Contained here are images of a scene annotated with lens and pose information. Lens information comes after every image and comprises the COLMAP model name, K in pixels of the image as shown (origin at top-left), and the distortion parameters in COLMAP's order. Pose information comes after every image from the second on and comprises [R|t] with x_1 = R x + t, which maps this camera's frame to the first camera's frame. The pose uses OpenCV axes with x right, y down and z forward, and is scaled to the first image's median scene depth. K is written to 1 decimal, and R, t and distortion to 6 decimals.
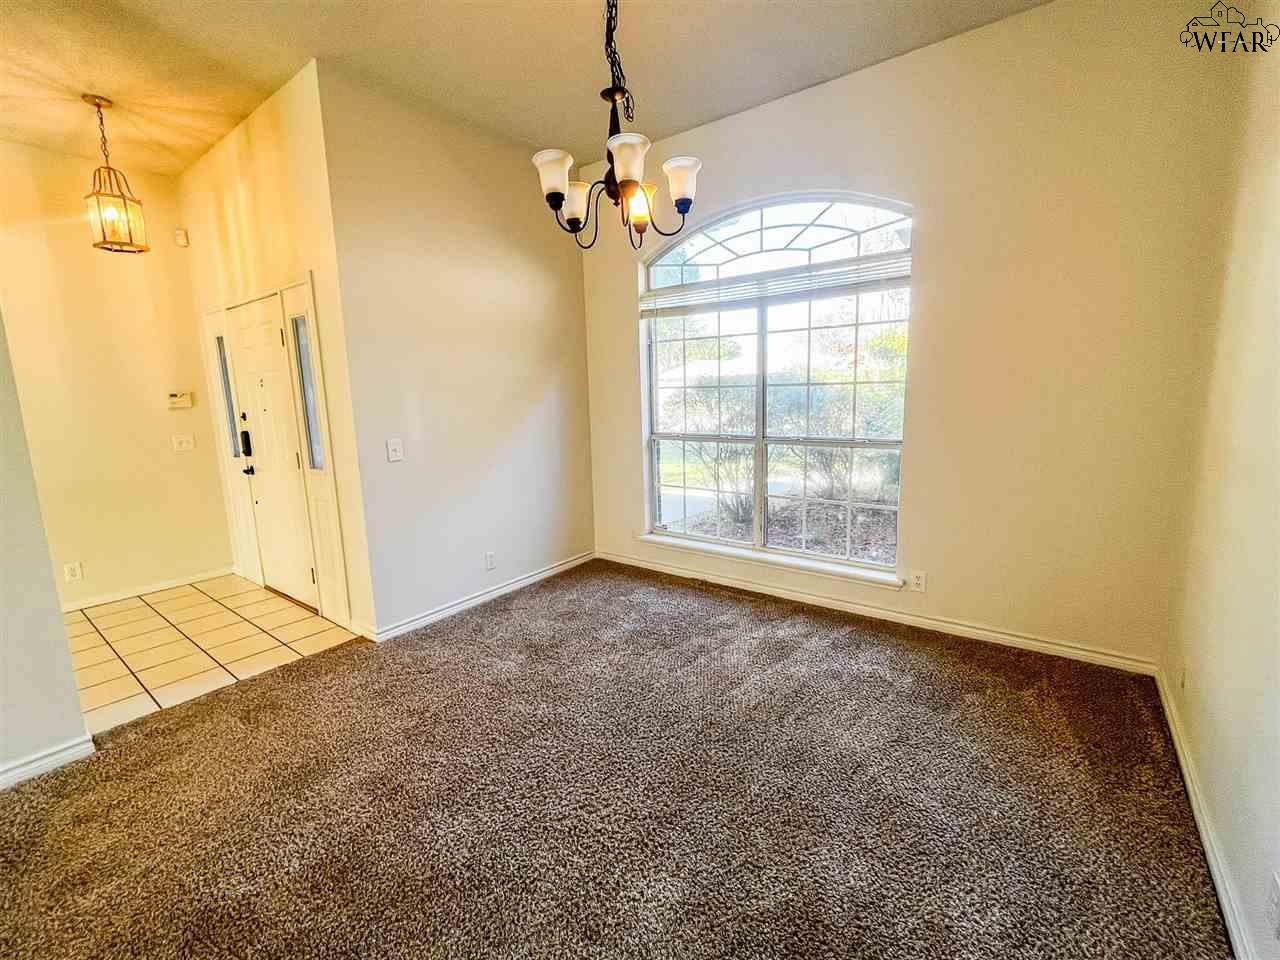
lens RADIAL K [[562.2, 0, 643.8], [0, 562.2, 479.5], [0, 0, 1]] dist [-0.001591, 0.000020]
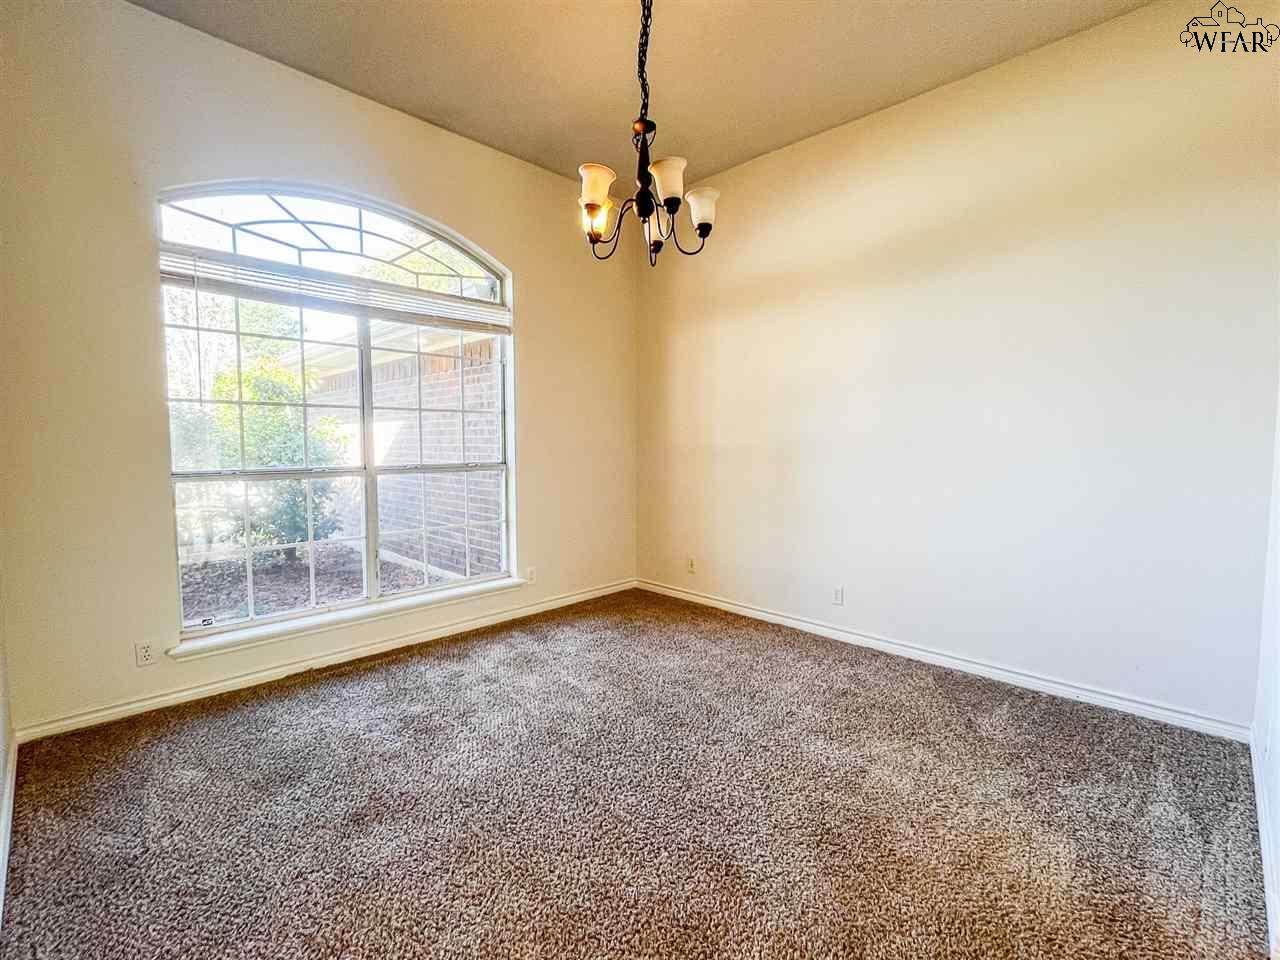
lens RADIAL K [[582.9, 0, 640.3], [0, 582.9, 476.9], [0, 0, 1]] dist [0.001131, 0.000180]
pose [[0.124538, -0.034214, 0.991625, -0.706508], [0.156578, 0.987560, 0.014409, -0.010979], [-0.979782, 0.153472, 0.128346, 0.558882]]
